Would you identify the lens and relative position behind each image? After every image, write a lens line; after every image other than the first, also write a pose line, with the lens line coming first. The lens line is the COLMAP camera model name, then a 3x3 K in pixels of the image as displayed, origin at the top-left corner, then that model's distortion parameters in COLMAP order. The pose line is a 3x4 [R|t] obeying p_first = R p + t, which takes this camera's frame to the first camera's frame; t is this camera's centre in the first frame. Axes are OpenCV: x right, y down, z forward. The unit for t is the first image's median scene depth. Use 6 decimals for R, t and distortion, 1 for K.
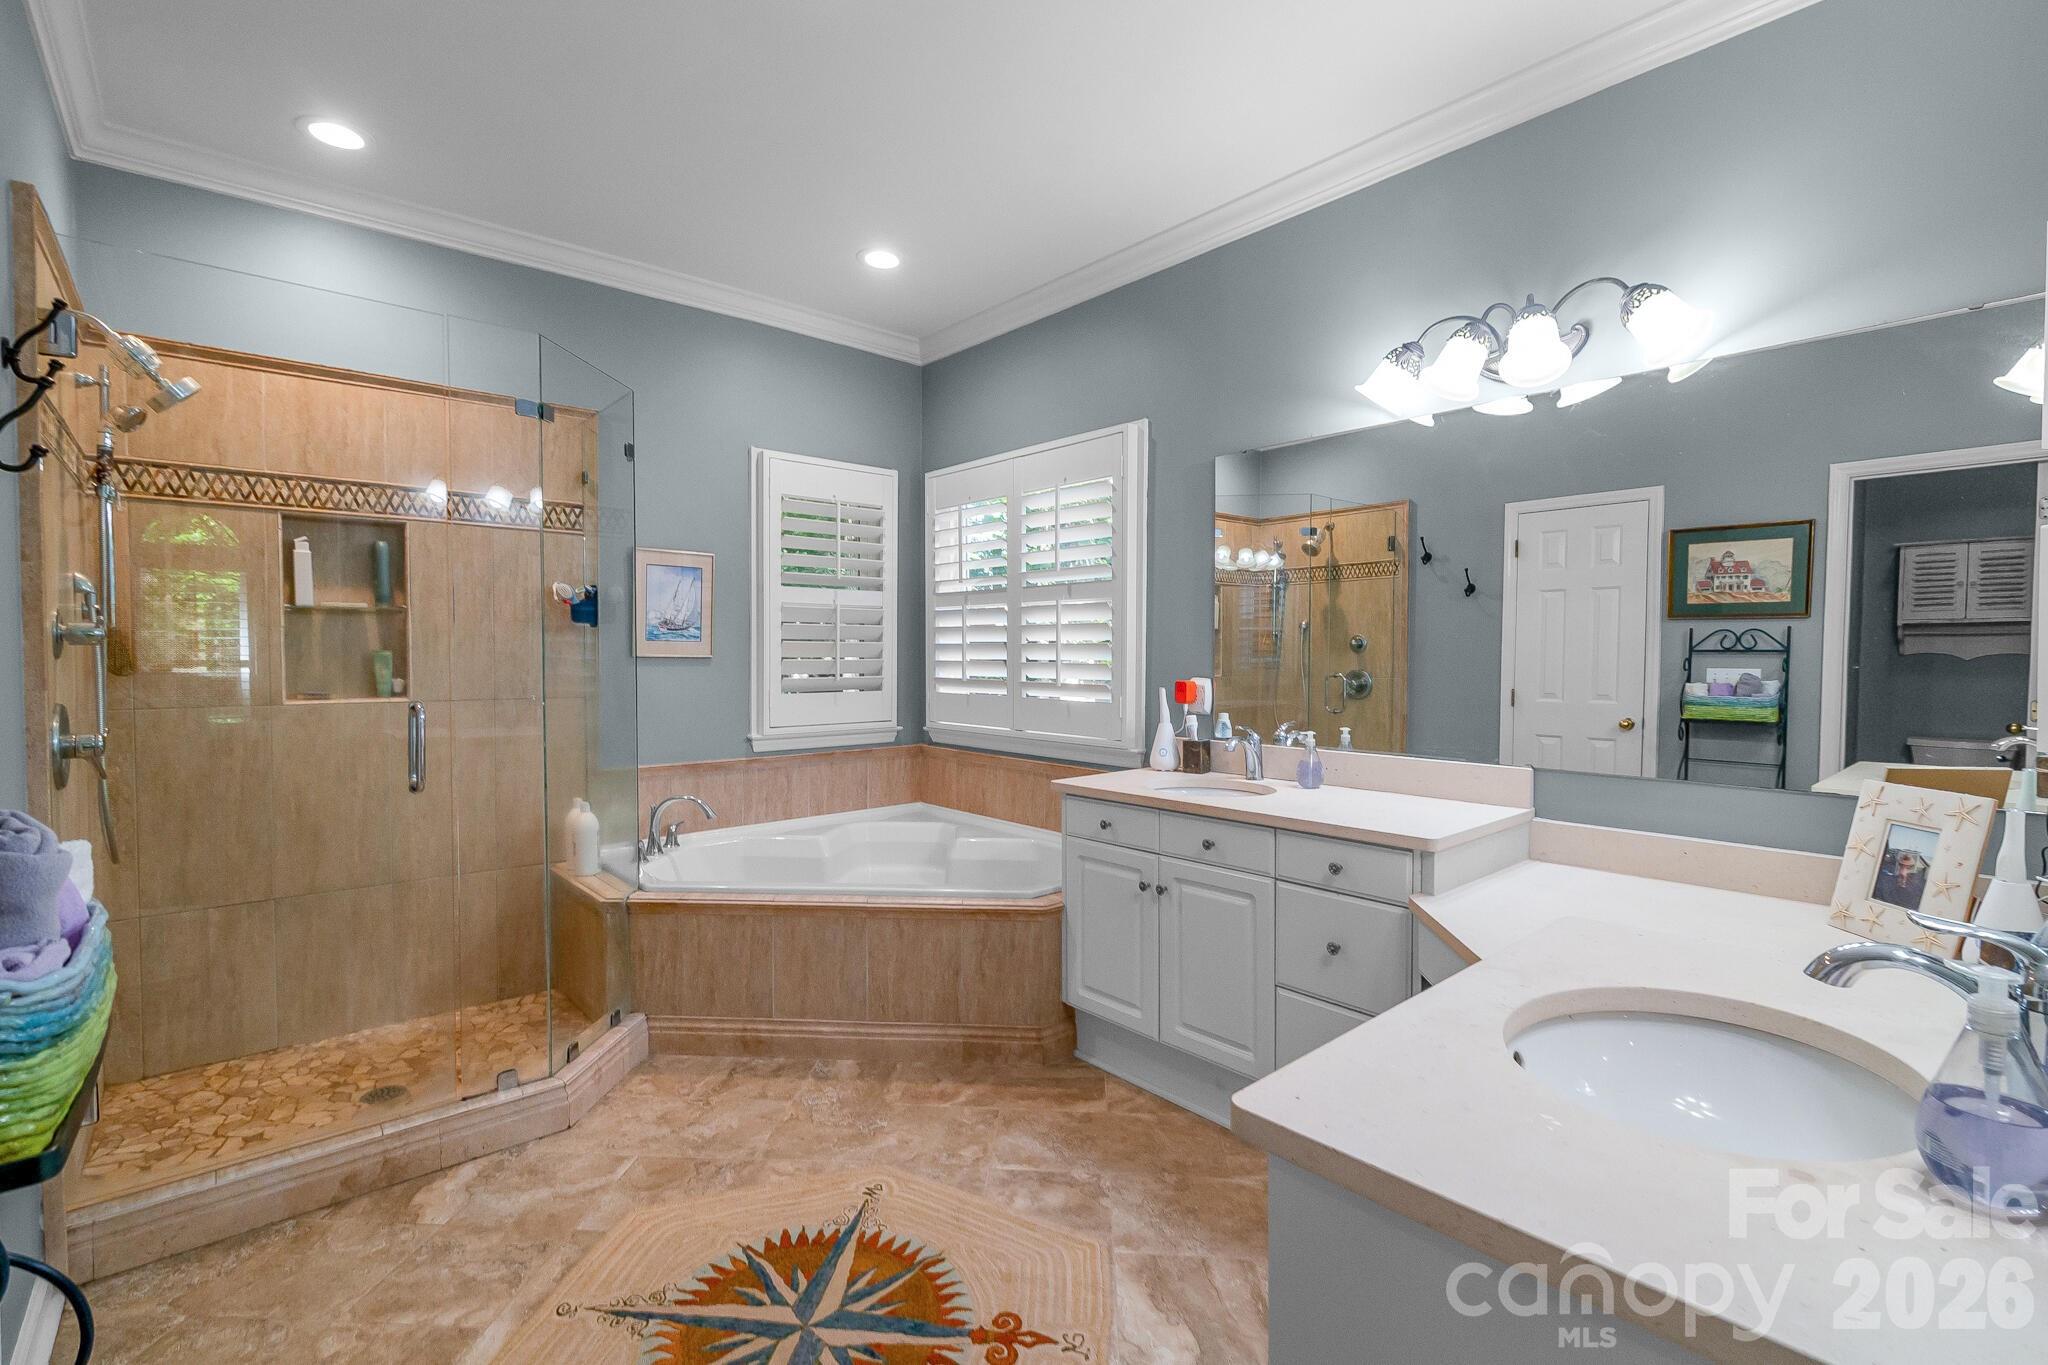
lens RADIAL K [[931.3, 0, 1024.3], [0, 931.3, 677.5], [0, 0, 1]] dist [0.004946, -0.001367]
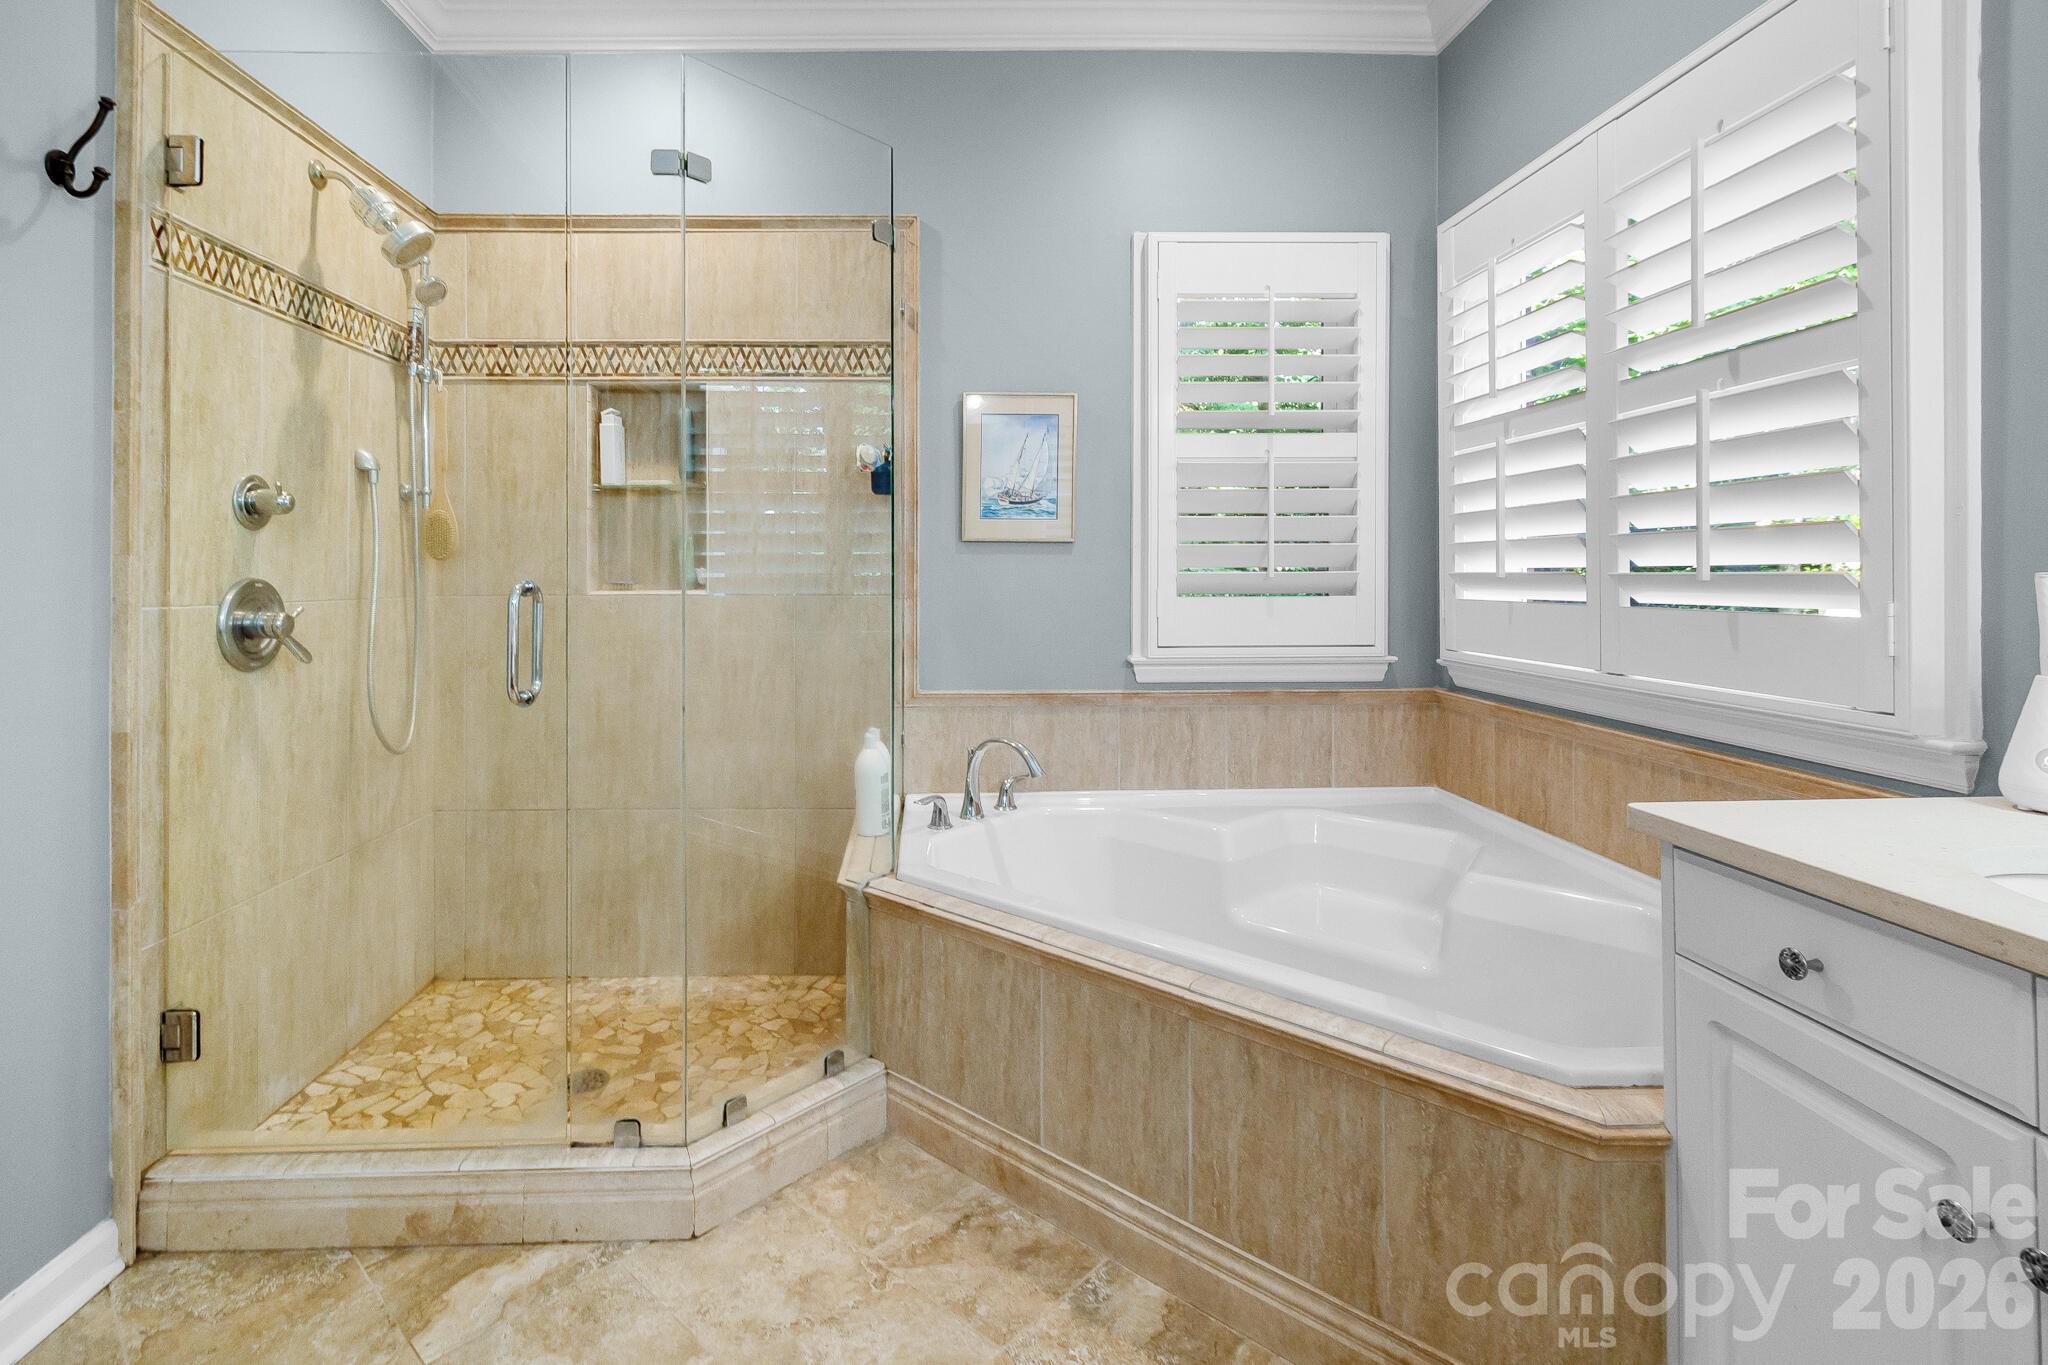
lens RADIAL K [[931.3, 0, 984.2], [0, 931.3, 577.8], [0, 0, 1]] dist [0.004946, -0.001367]
pose [[0.760243, -0.007419, -0.649597, 0.080875], [-0.011730, 0.999615, -0.025144, 0.029189], [0.649533, 0.026736, 0.759863, 0.528333]]
